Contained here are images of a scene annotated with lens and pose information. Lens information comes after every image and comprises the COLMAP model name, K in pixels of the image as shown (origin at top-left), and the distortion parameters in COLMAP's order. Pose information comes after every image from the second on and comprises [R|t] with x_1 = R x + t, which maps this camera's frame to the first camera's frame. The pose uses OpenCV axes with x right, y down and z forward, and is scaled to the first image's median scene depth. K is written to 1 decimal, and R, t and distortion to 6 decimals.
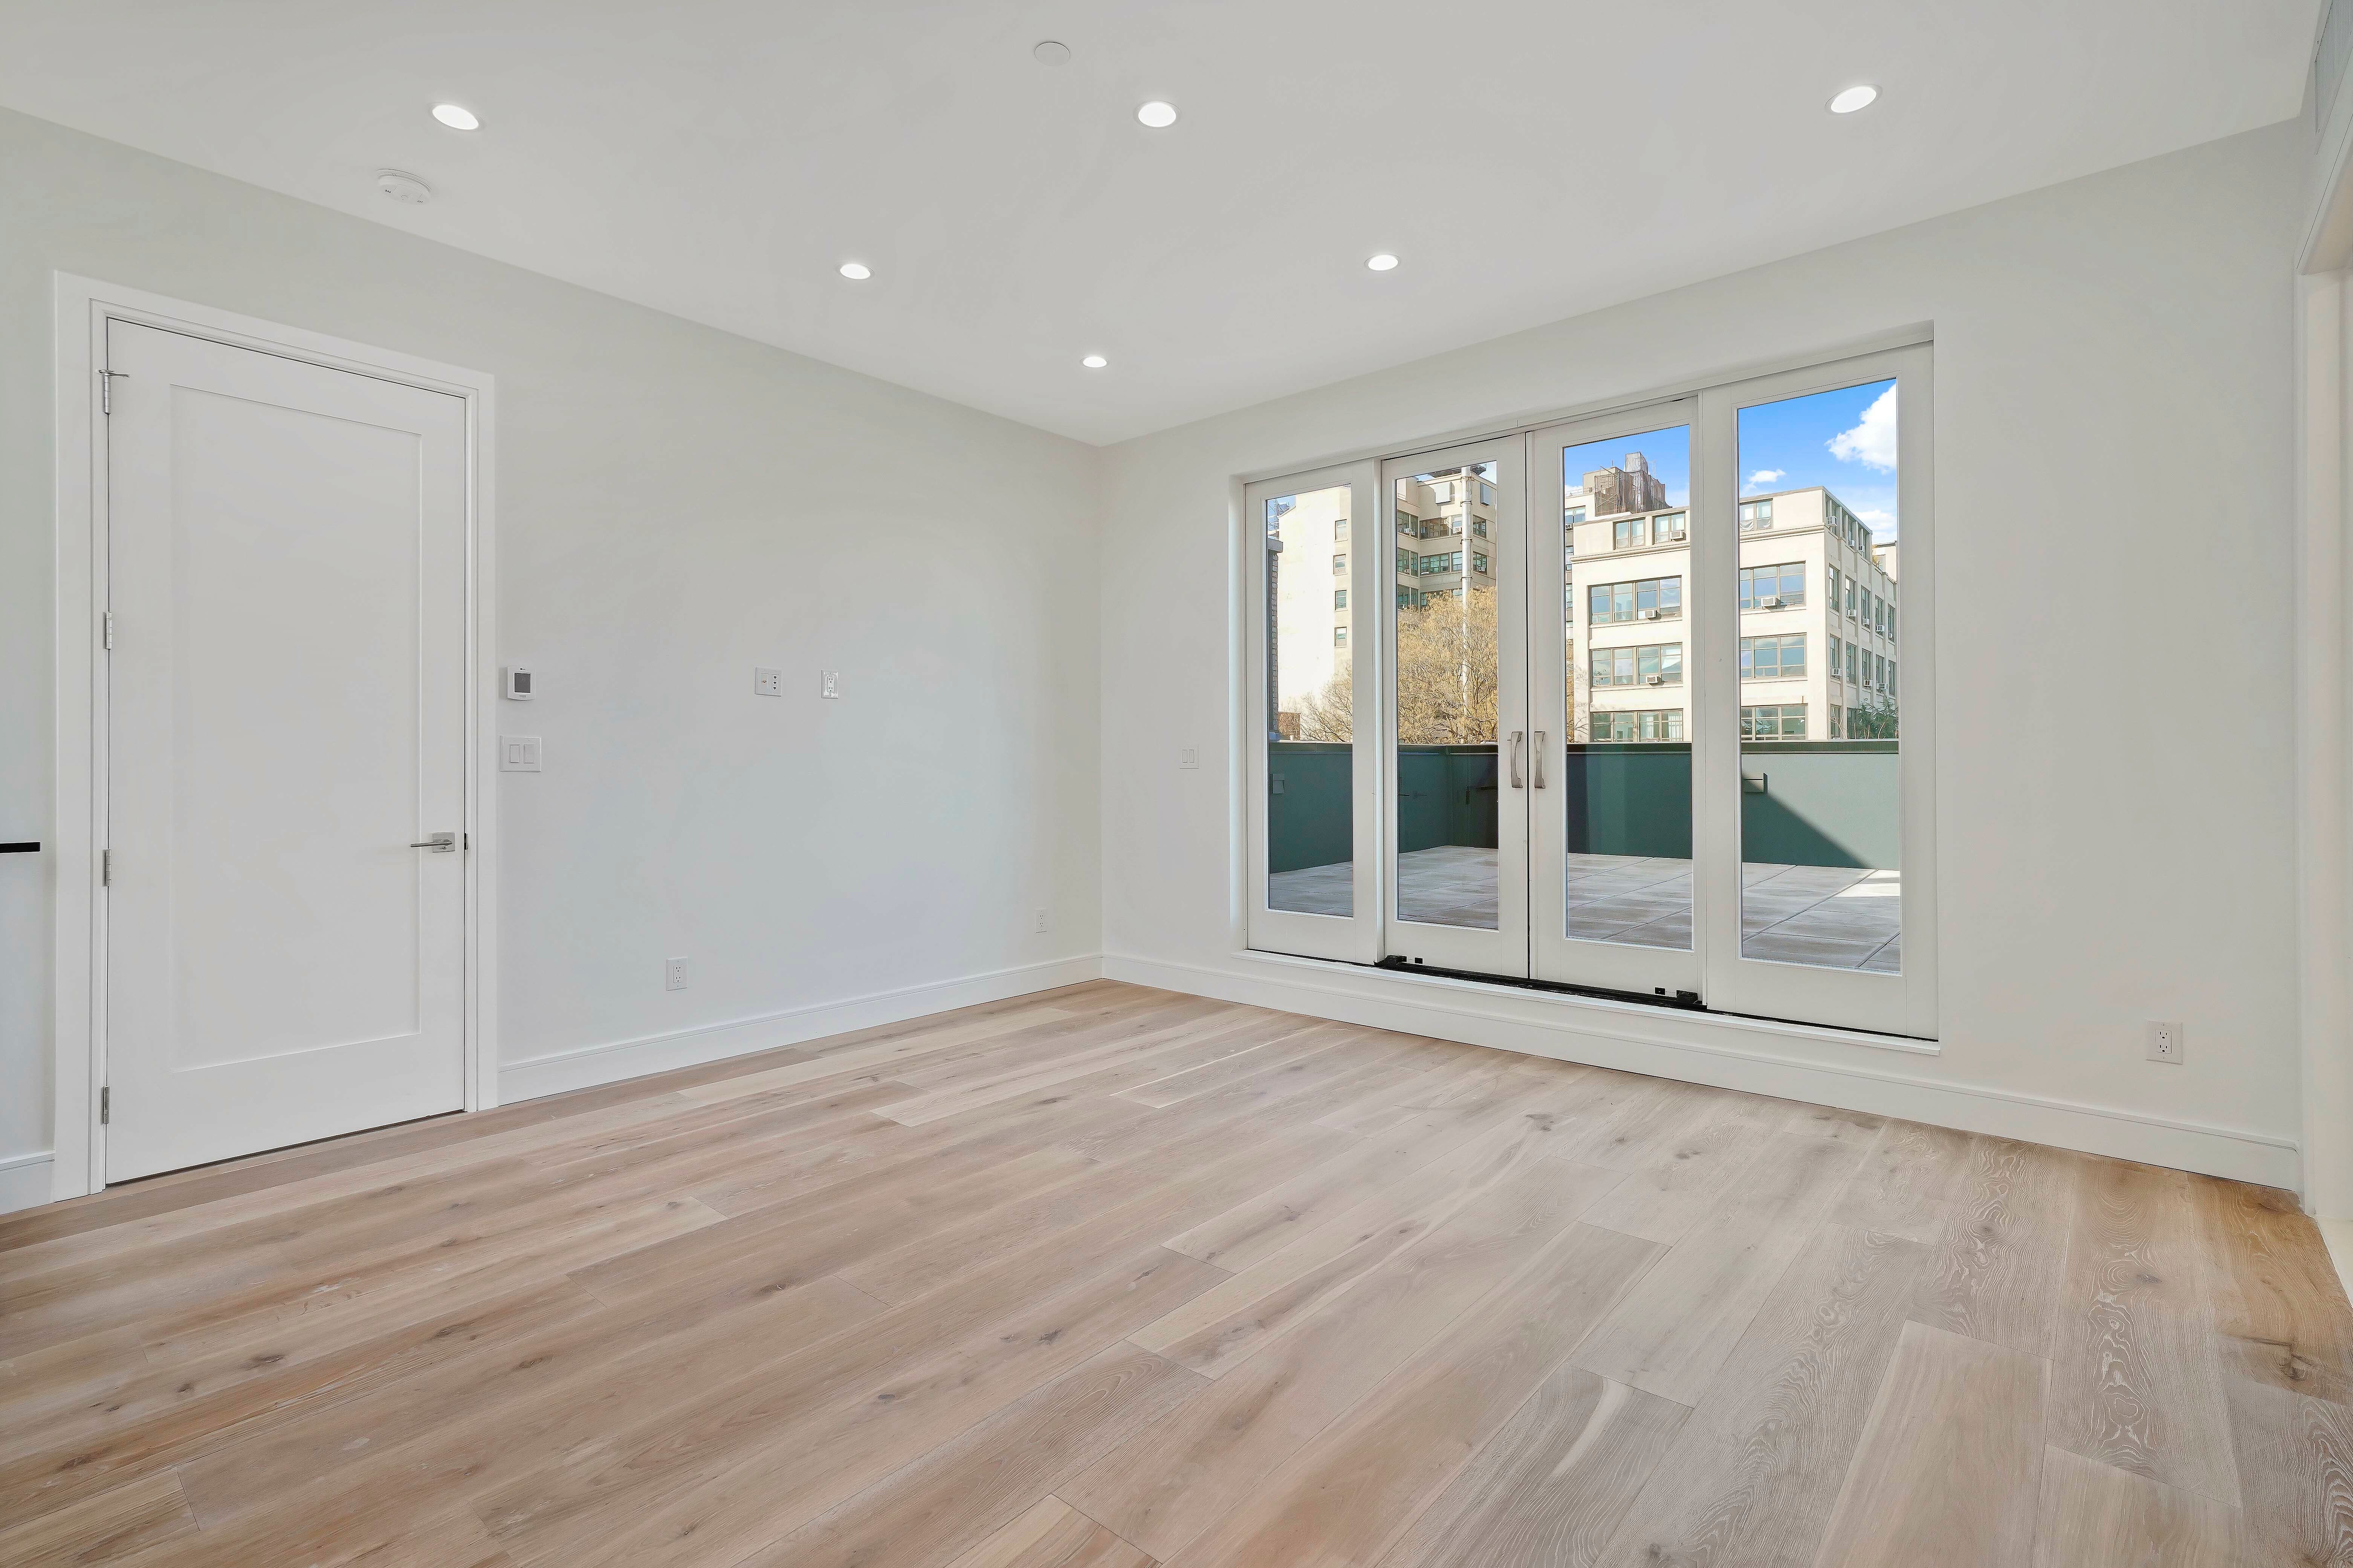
lens RADIAL K [[1084.6, 0, 1197.9], [0, 1084.6, 773.9], [0, 0, 1]] dist [-0.018540, 0.013278]
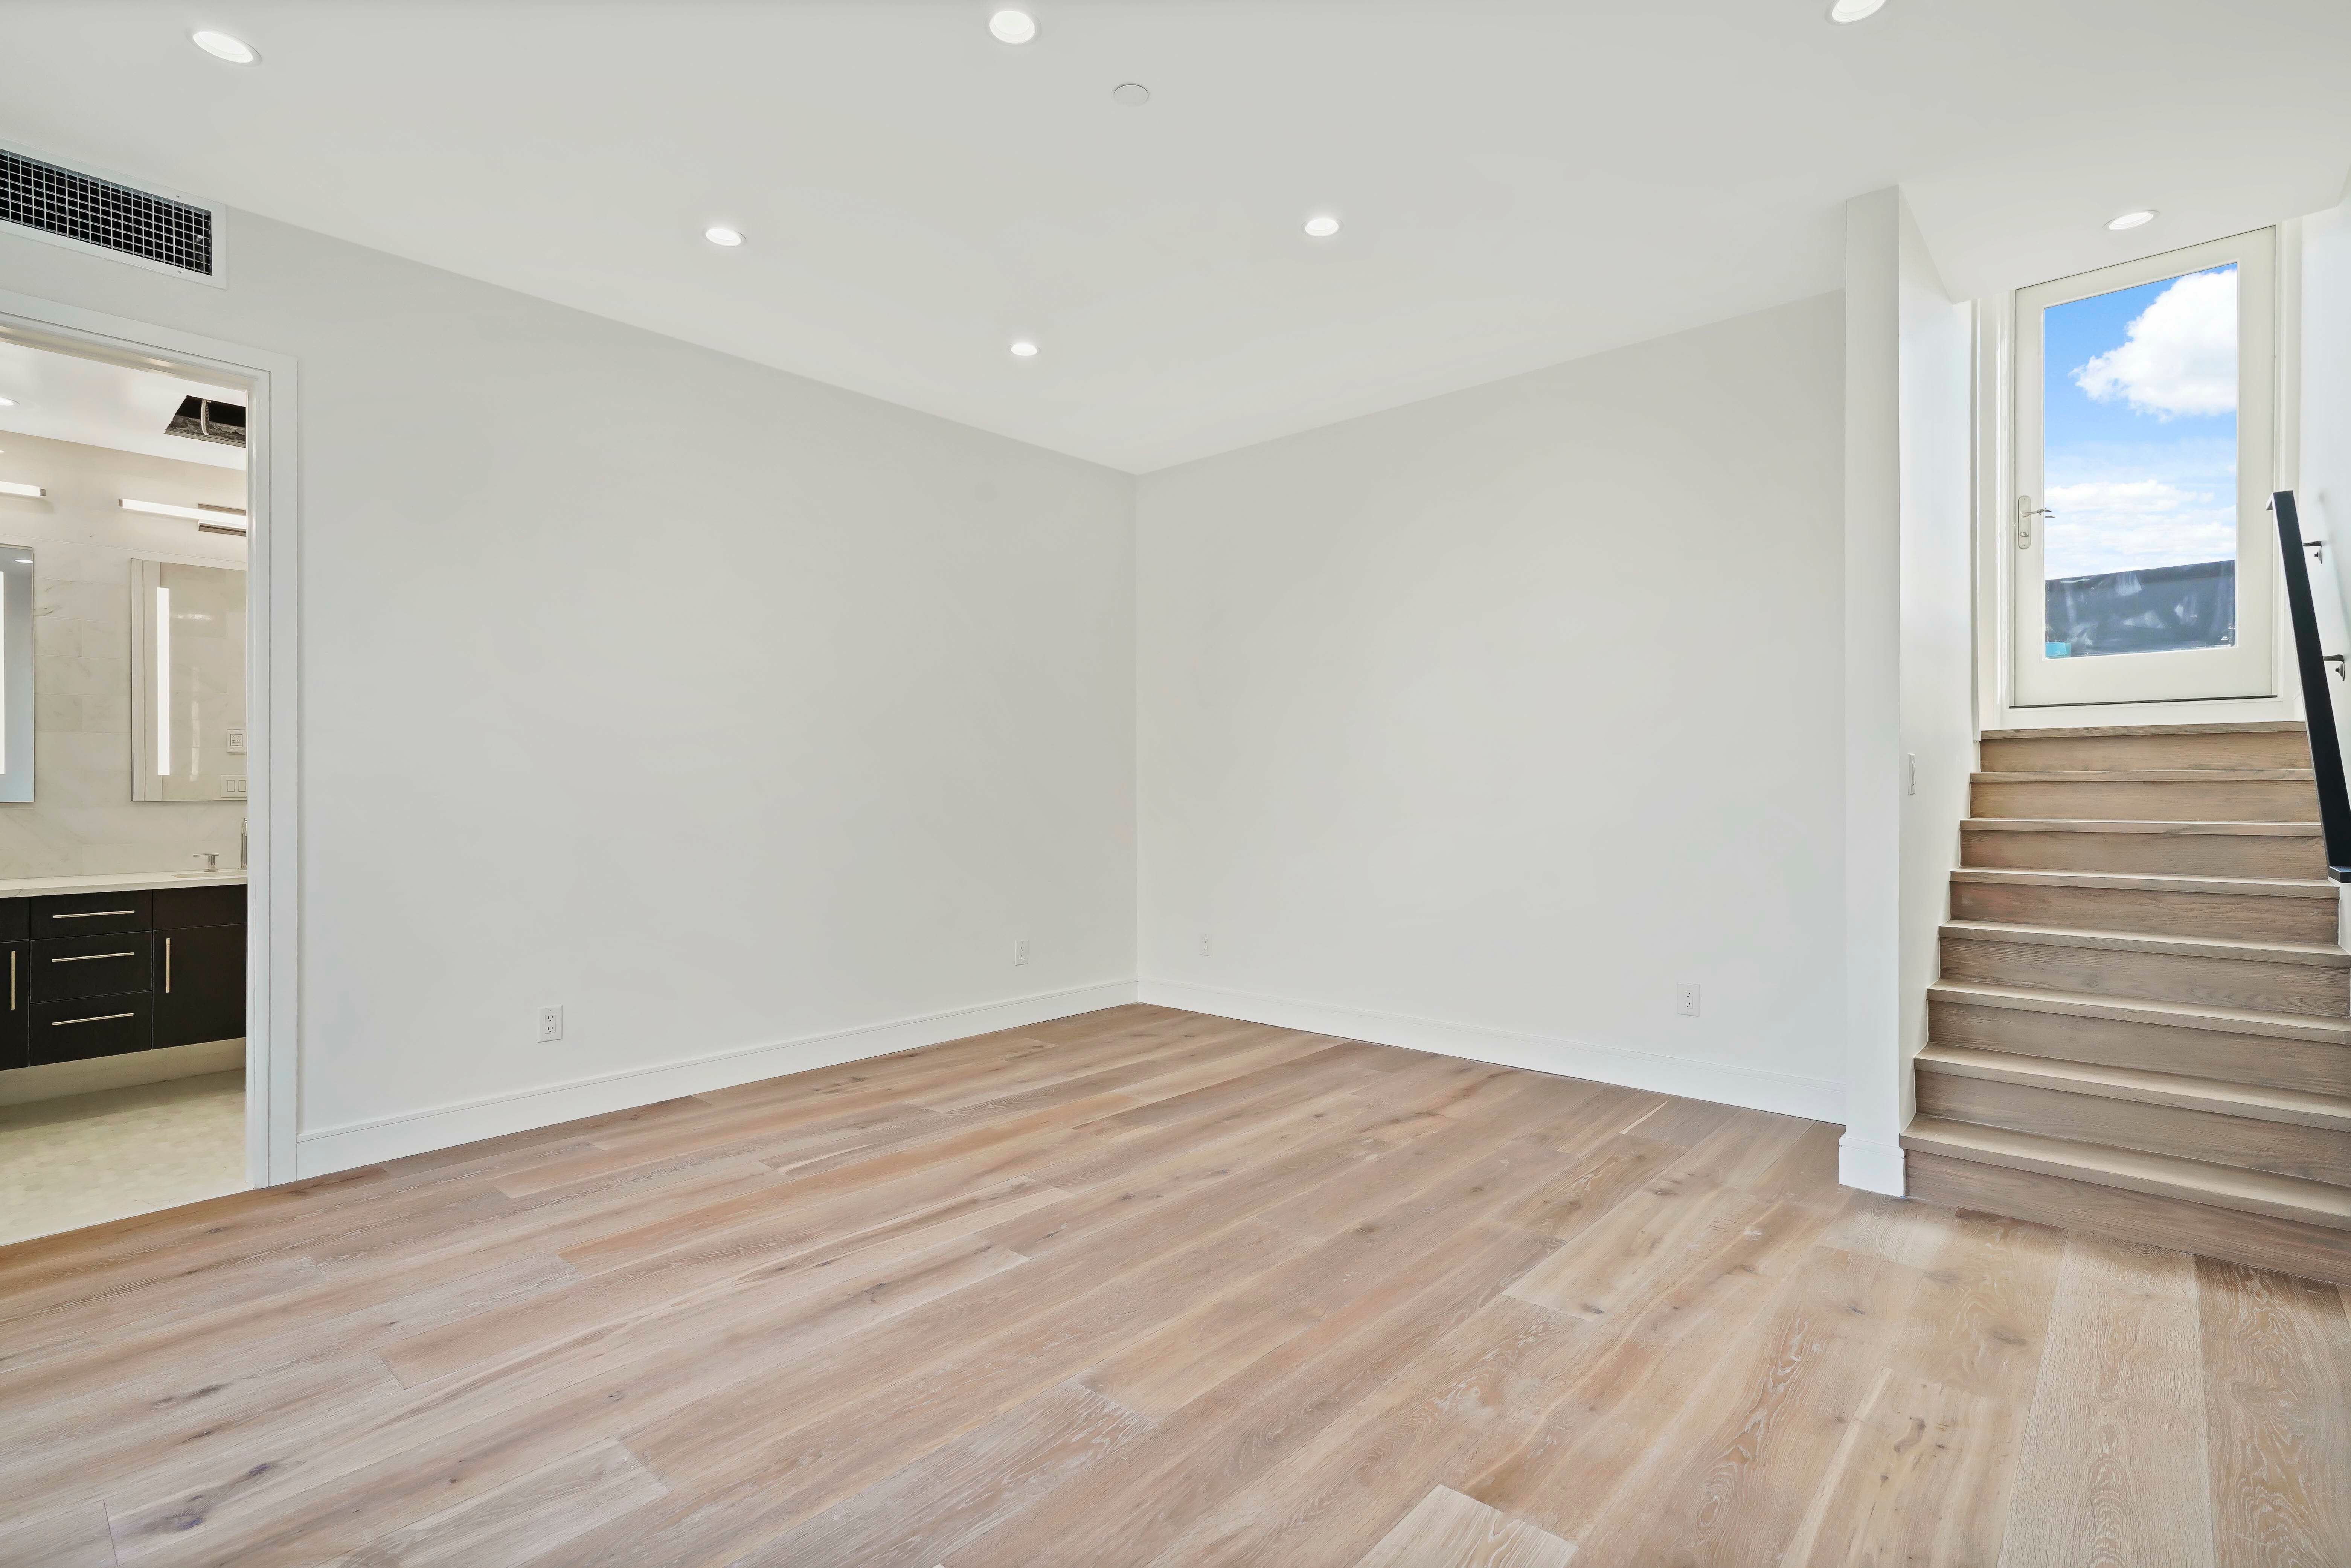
lens RADIAL K [[1083.7, 0, 1196.9], [0, 1083.7, 773.9], [0, 0, 1]] dist [-0.018540, 0.013278]
pose [[-0.999827, 0.011398, 0.014698, -0.219491], [0.011316, 0.999920, -0.005661, -0.018885], [-0.014761, -0.005494, -0.999876, 2.083123]]
